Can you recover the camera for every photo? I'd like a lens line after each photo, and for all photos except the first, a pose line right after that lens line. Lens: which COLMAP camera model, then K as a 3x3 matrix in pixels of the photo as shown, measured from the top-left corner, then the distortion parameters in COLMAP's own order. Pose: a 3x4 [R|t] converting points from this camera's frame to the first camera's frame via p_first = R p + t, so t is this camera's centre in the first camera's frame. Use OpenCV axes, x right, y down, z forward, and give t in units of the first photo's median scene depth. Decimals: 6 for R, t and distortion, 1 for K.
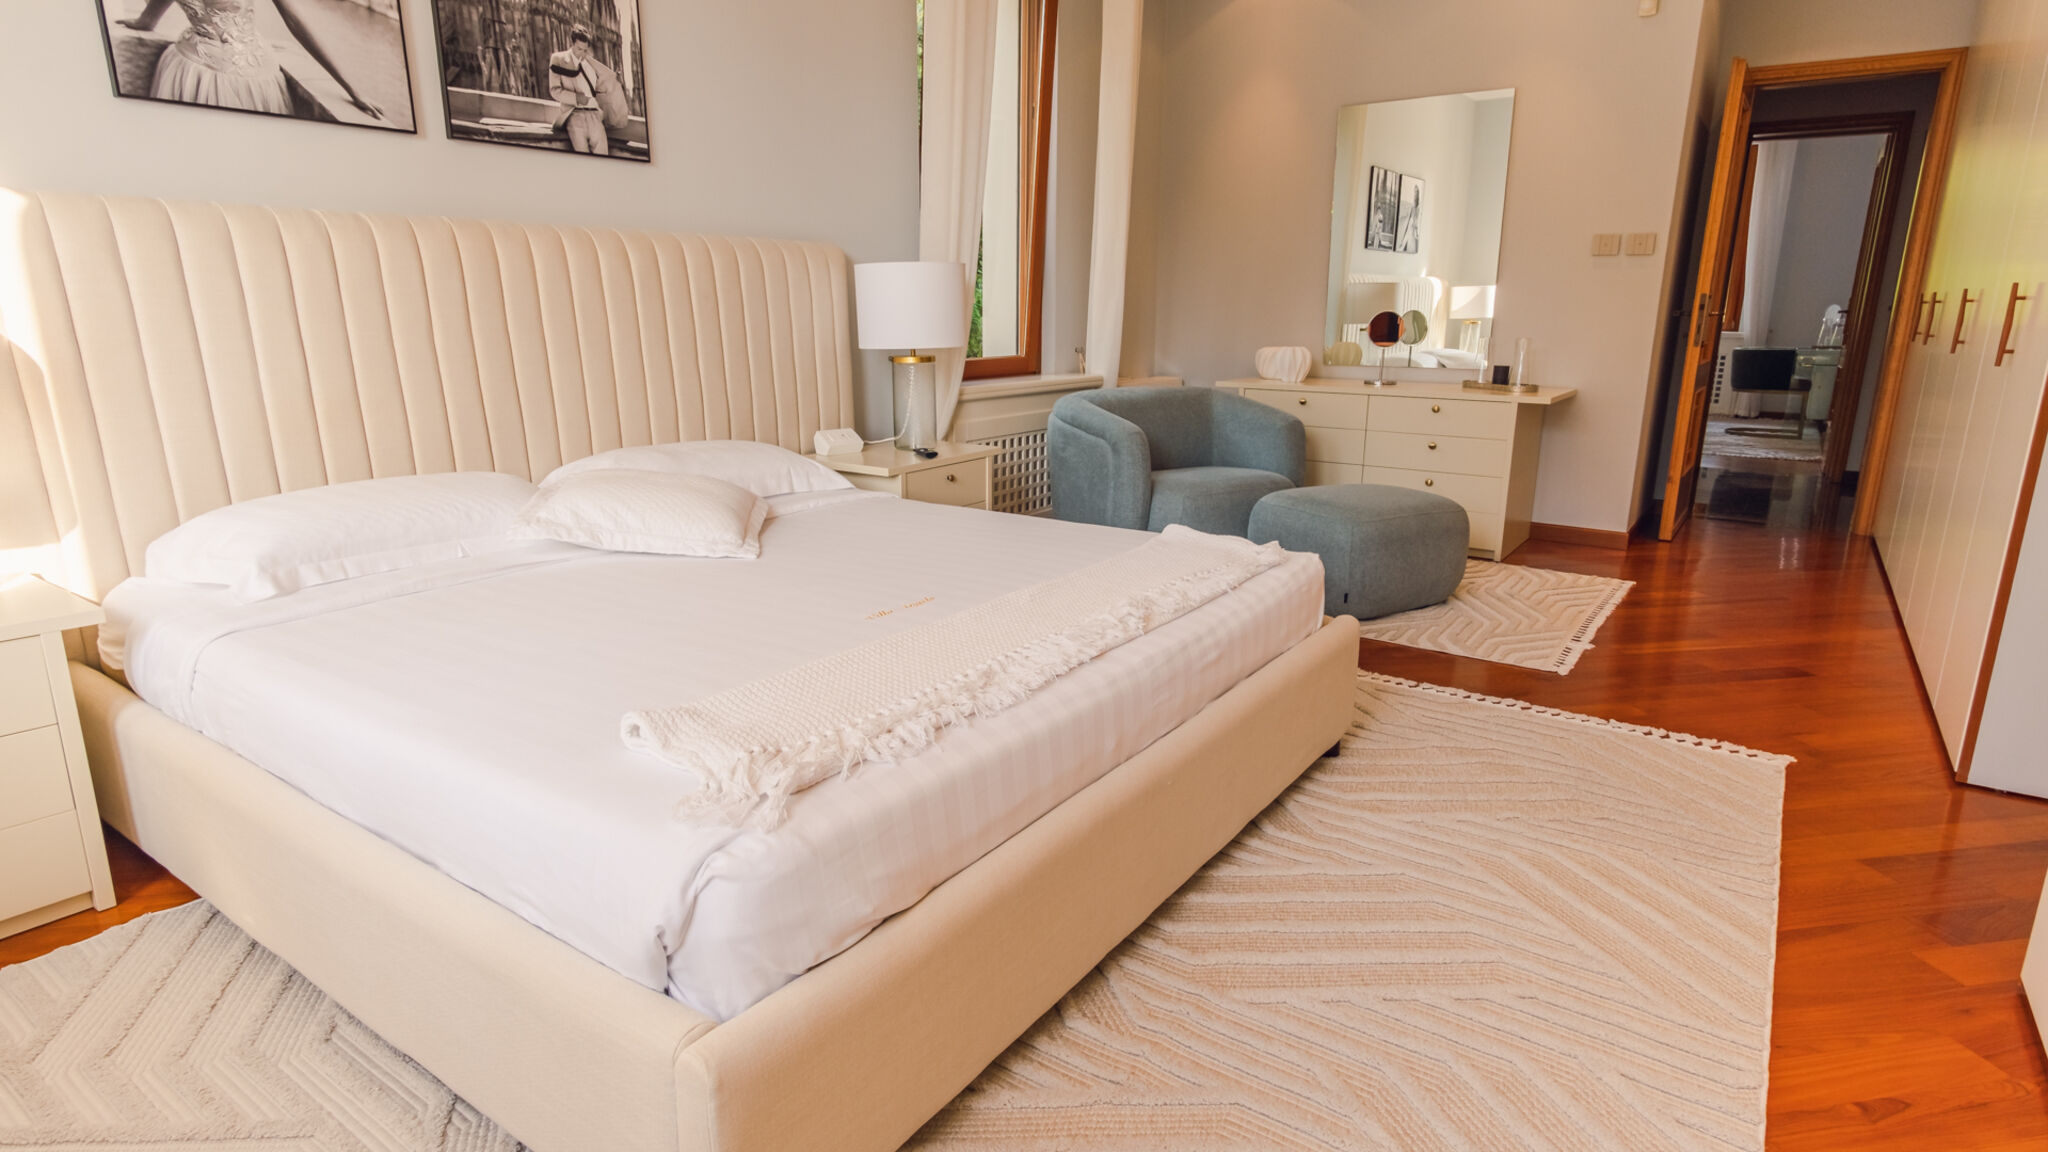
lens RADIAL K [[1091.4, 0, 1024.0], [0, 1091.4, 576.0], [0, 0, 1]] dist [0.013056, 0.000612]
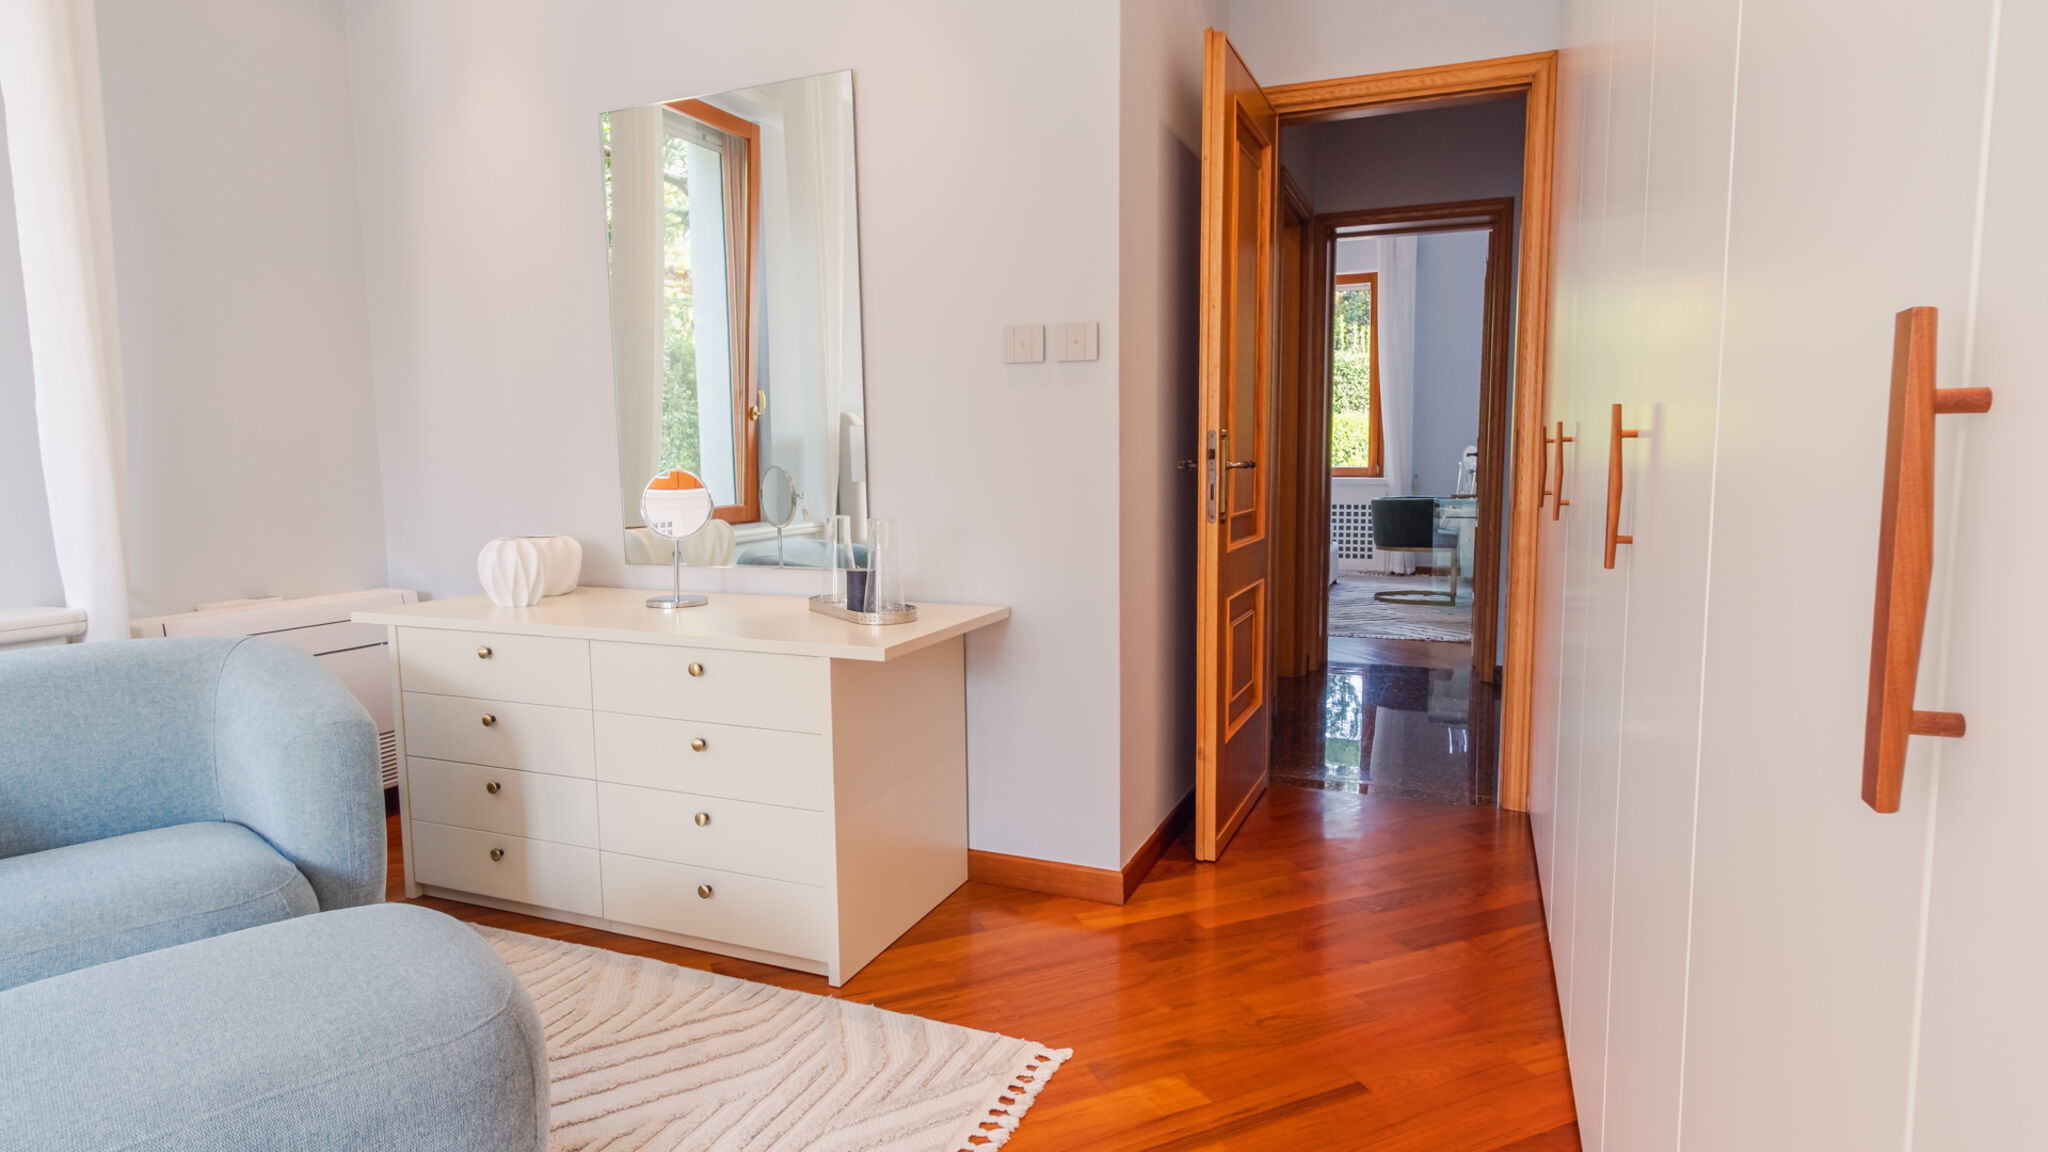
lens RADIAL K [[1091.4, 0, 1024.0], [0, 1091.4, 576.0], [0, 0, 1]] dist [0.013056, 0.000612]
pose [[0.977789, -0.040522, 0.205638, 0.386552], [0.067330, 0.989858, -0.125089, -0.113189], [-0.198484, 0.136157, 0.970601, 0.459250]]
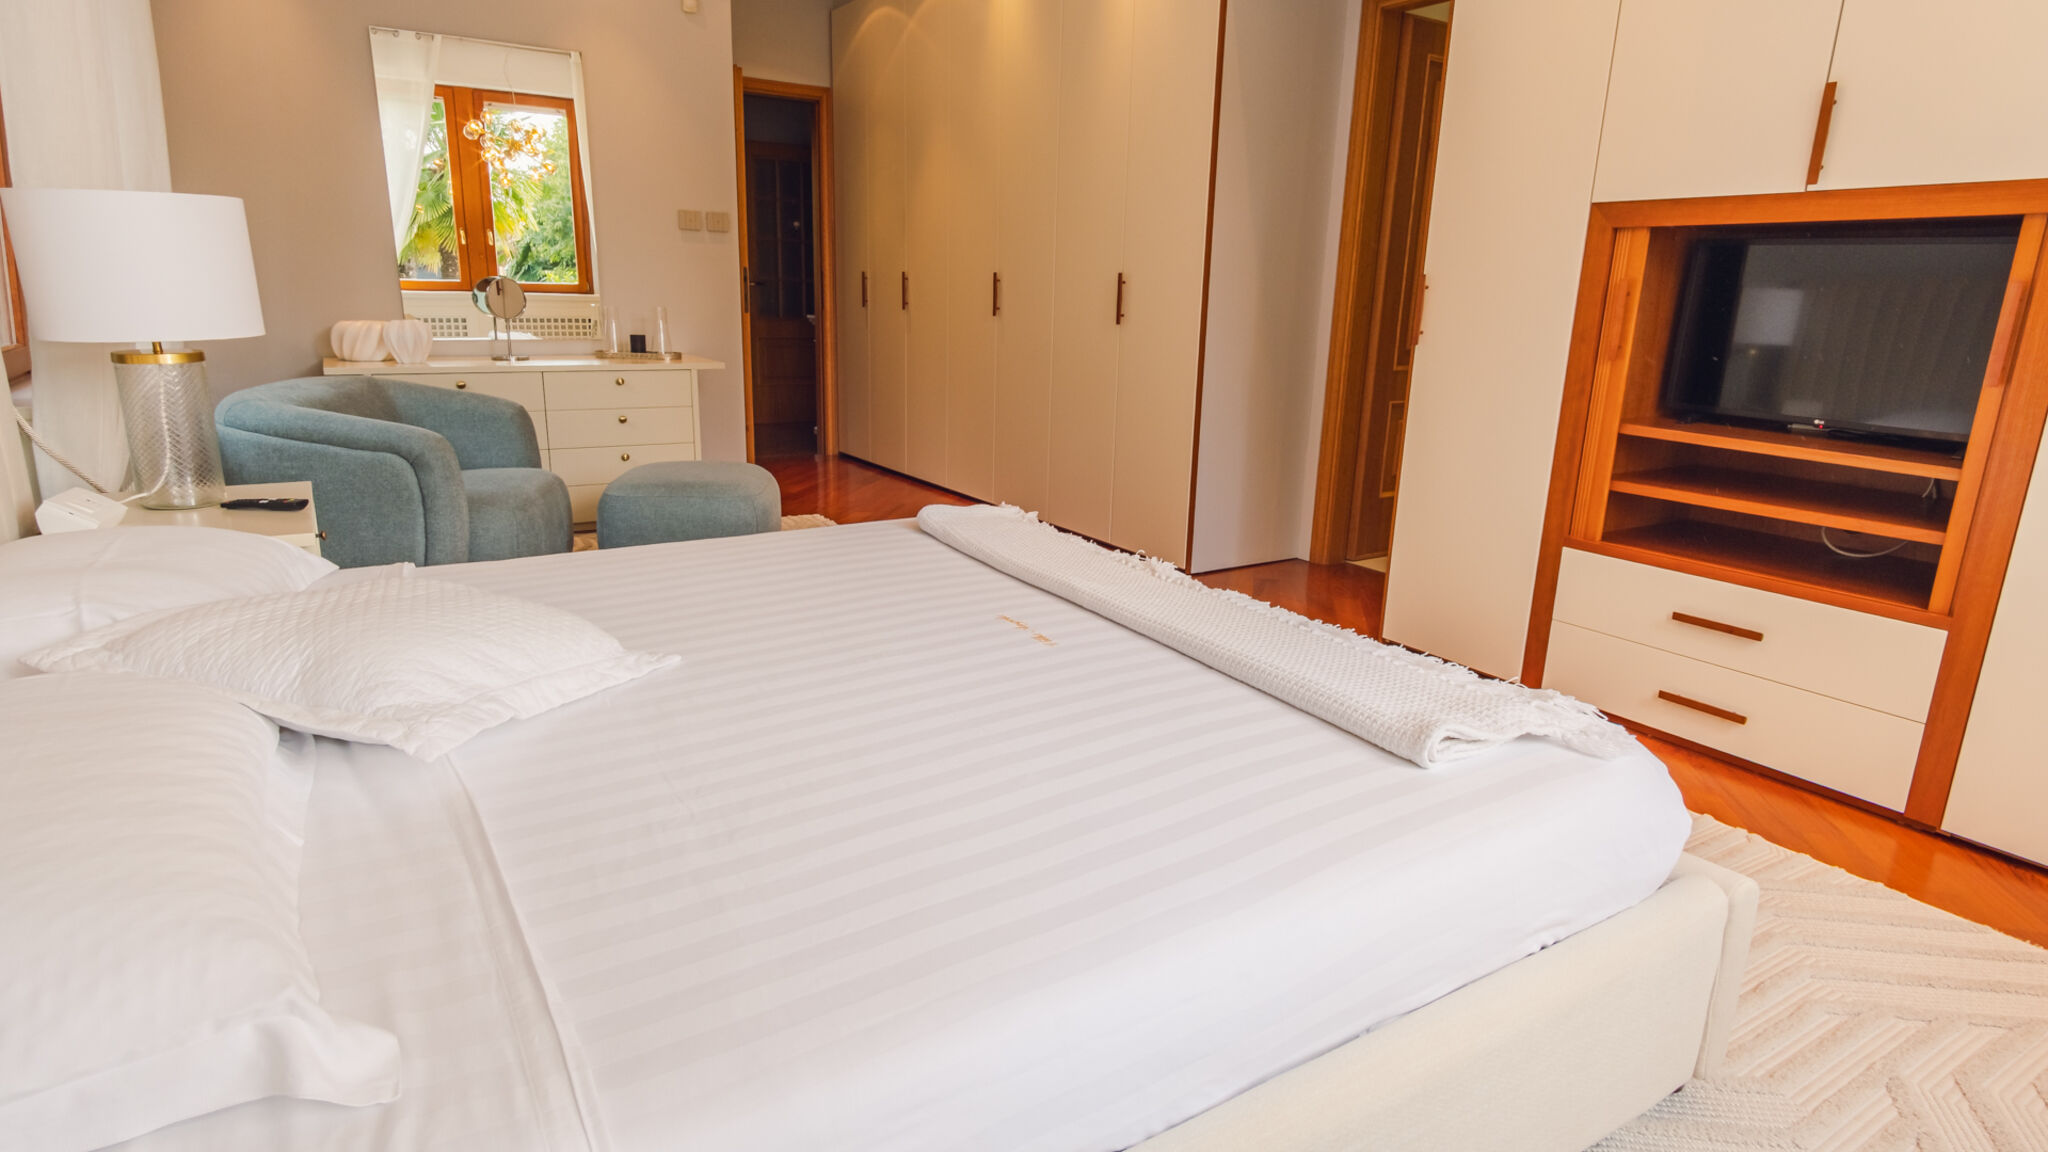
lens RADIAL K [[1091.4, 0, 1024.0], [0, 1091.4, 576.0], [0, 0, 1]] dist [0.013056, 0.000612]
pose [[0.409986, -0.231125, 0.882322, -0.343885], [0.199866, 0.966616, 0.160334, -0.064186], [-0.889924, 0.110611, 0.442493, 0.247691]]
